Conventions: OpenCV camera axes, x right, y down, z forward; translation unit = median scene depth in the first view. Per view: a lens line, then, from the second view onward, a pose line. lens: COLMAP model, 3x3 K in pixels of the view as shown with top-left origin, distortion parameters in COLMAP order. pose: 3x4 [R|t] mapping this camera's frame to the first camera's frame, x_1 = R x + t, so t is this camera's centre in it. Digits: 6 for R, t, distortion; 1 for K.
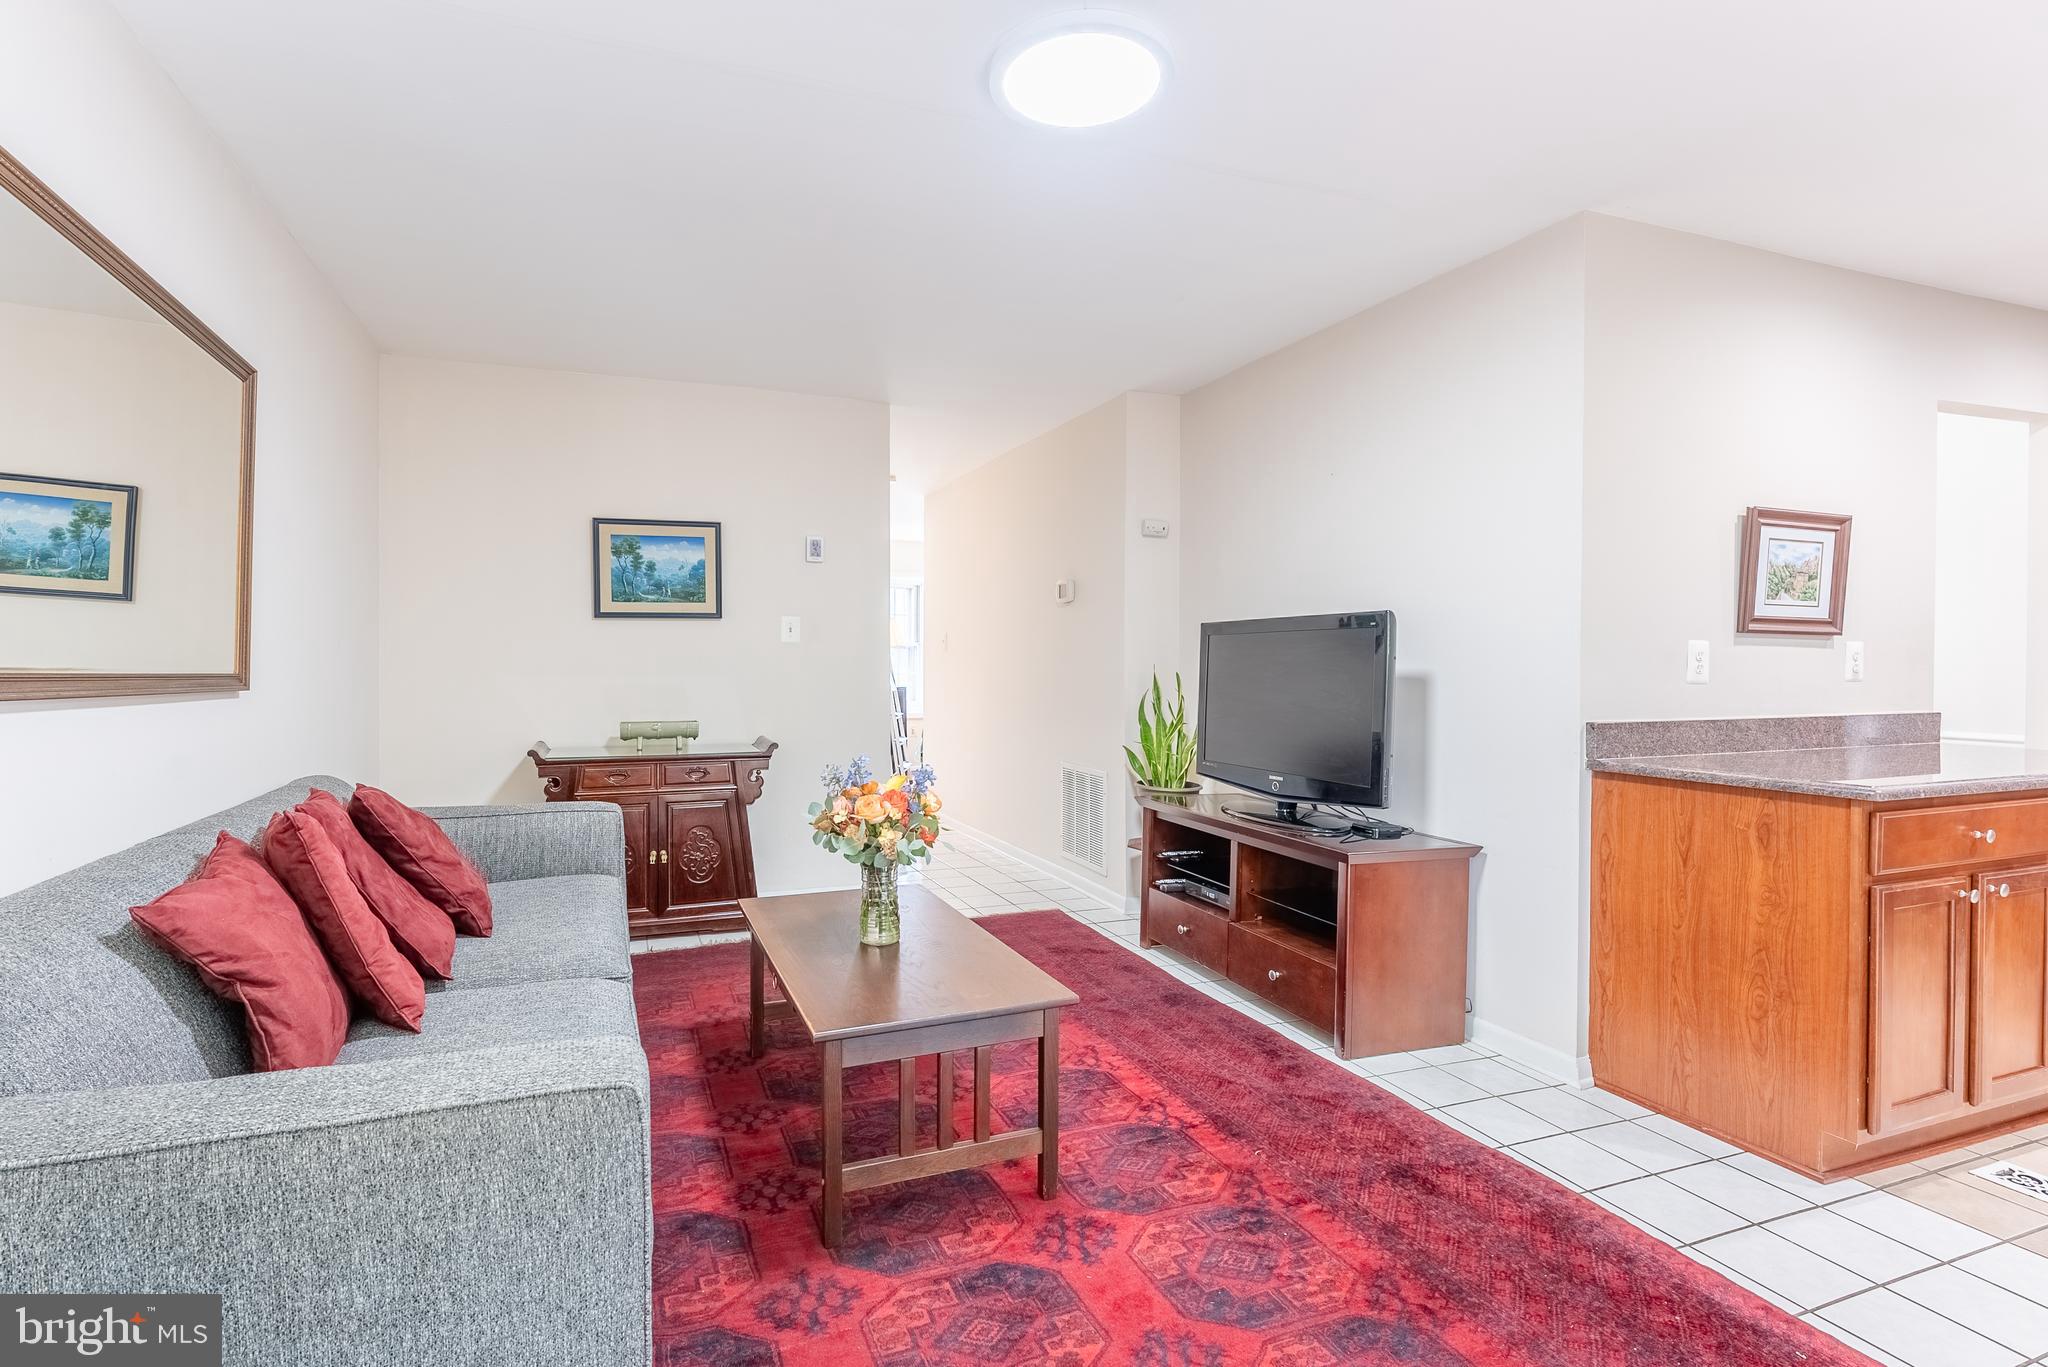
lens RADIAL K [[945.3, 0, 986.6], [0, 945.3, 671.2], [0, 0, 1]] dist [-0.004553, 0.000485]
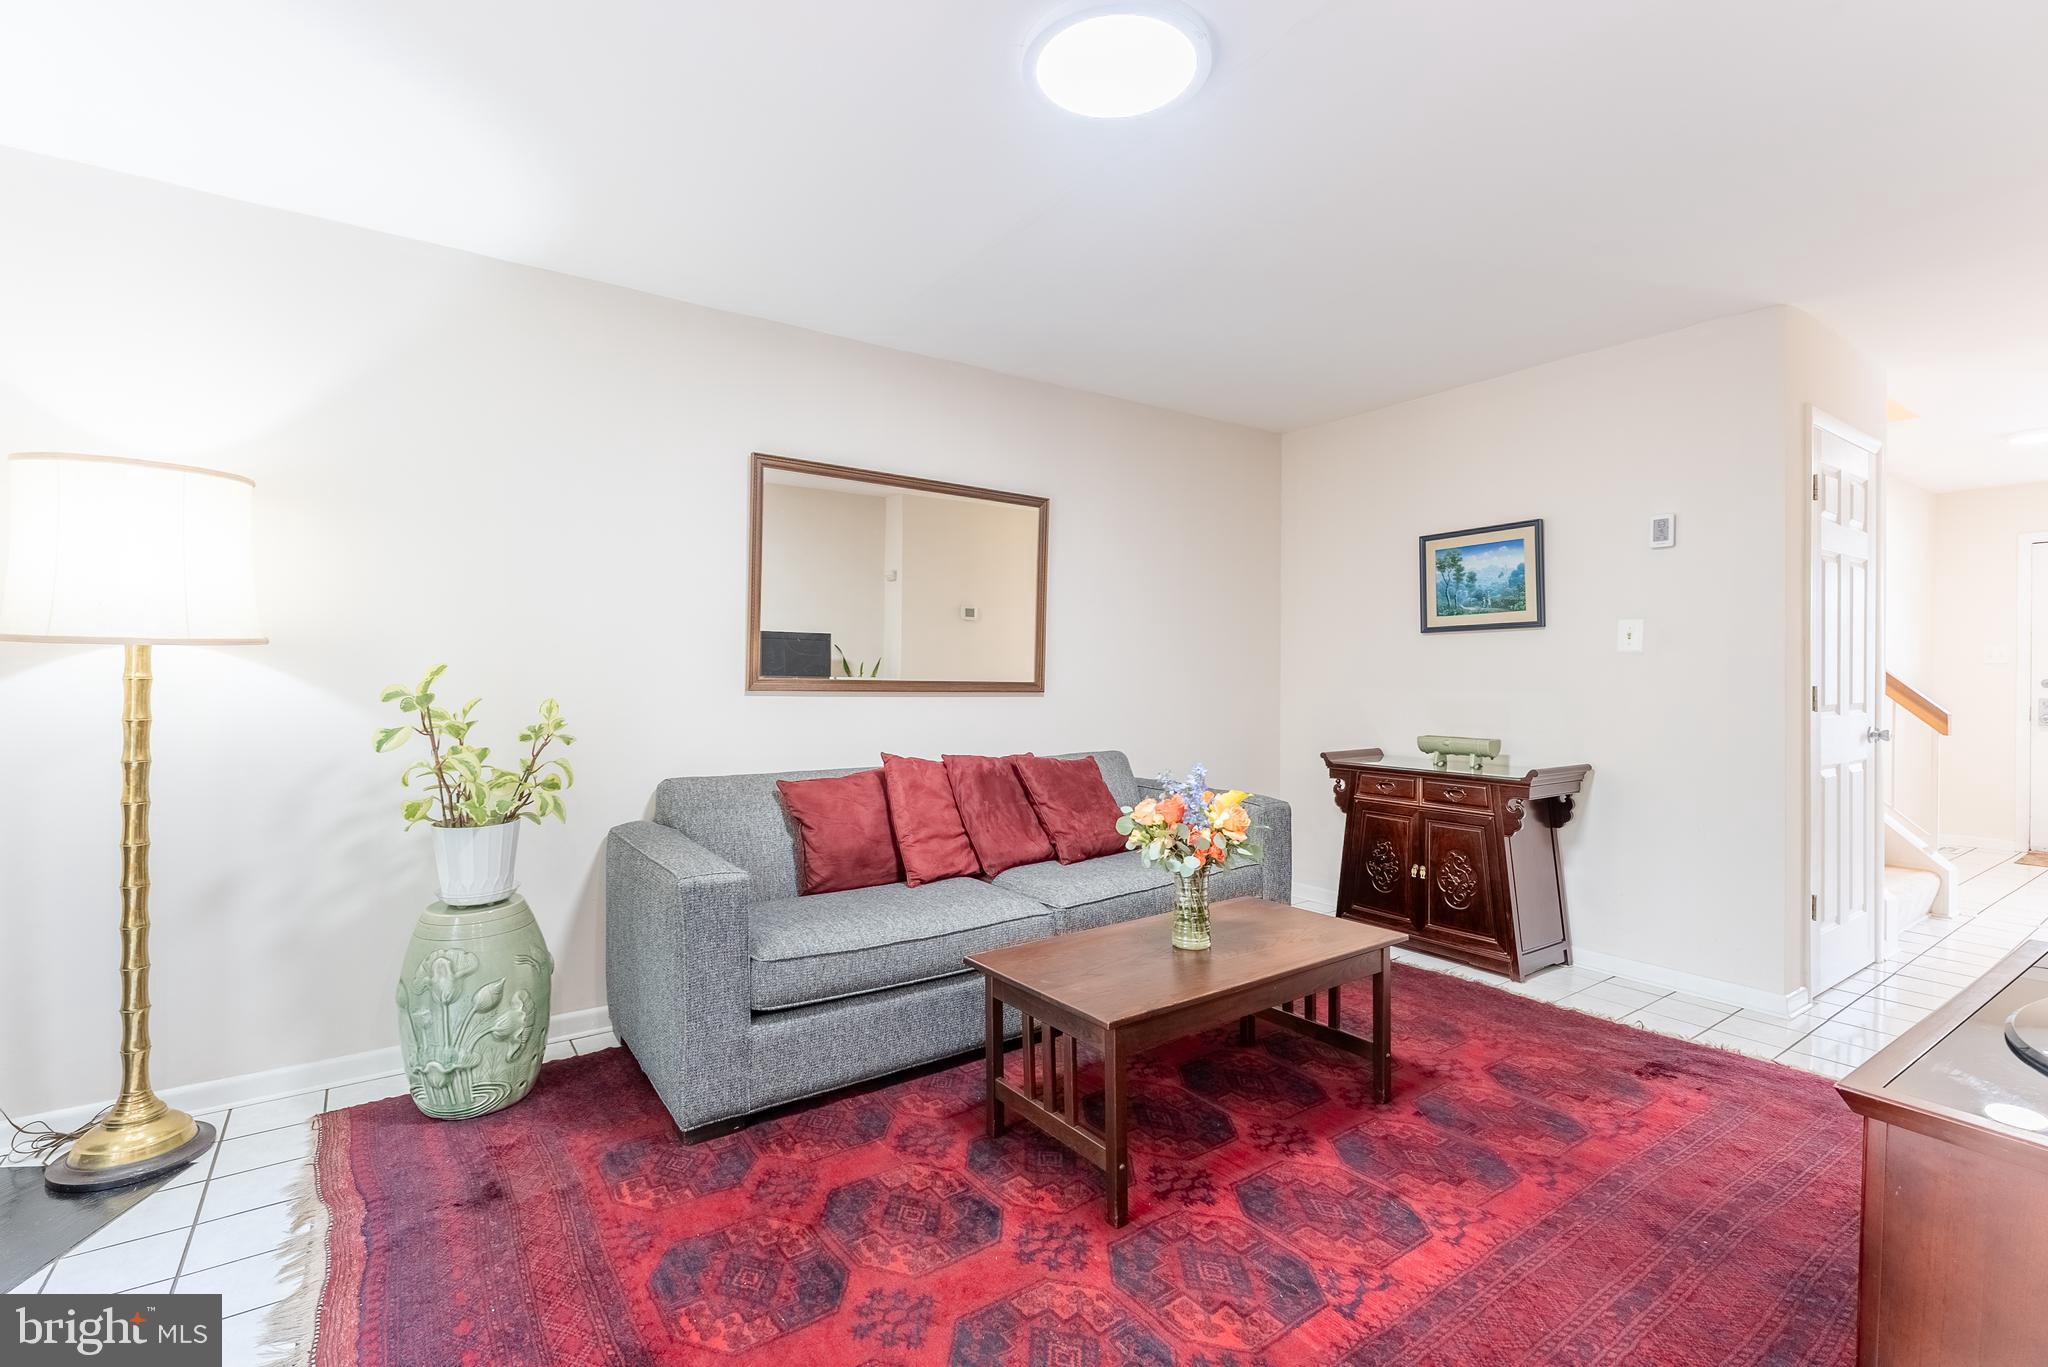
lens RADIAL K [[945.3, 0, 1014.5], [0, 945.3, 682.0], [0, 0, 1]] dist [-0.004553, 0.000485]
pose [[0.245910, 0.006052, -0.969274, 0.684848], [-0.010379, 0.999940, 0.003610, -0.003421], [0.969237, 0.009172, 0.245957, 0.456024]]
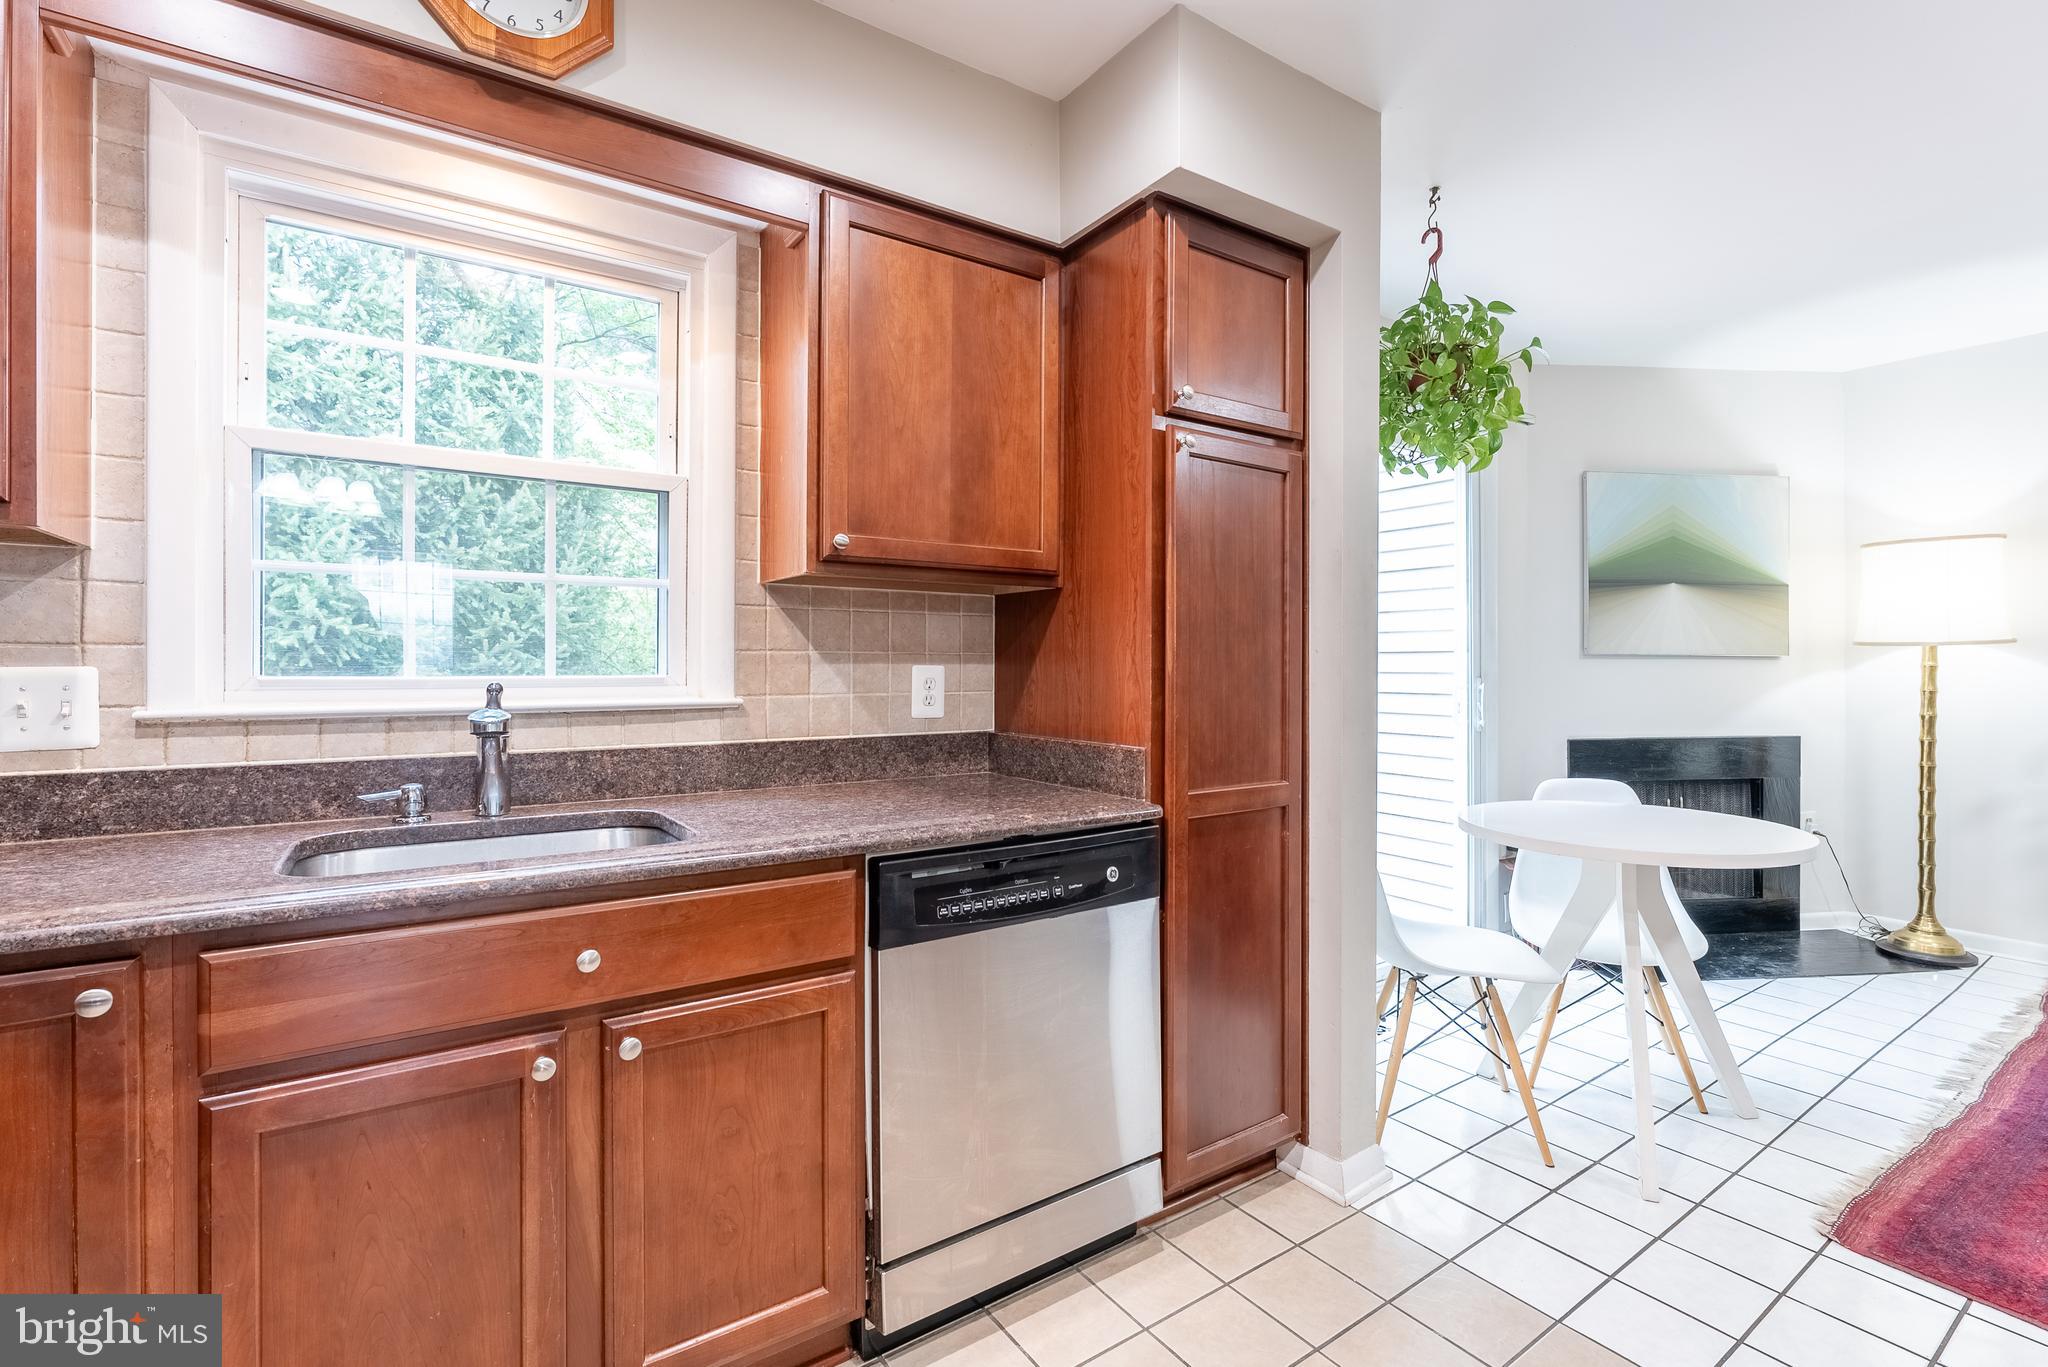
lens RADIAL K [[945.3, 0, 1054.6], [0, 945.3, 665.0], [0, 0, 1]] dist [-0.004553, 0.000485]
pose [[-0.961789, 0.003109, -0.273774, 1.248663], [0.000076, 0.999939, 0.011086, -0.011409], [0.273792, 0.010641, -0.961730, 0.850954]]
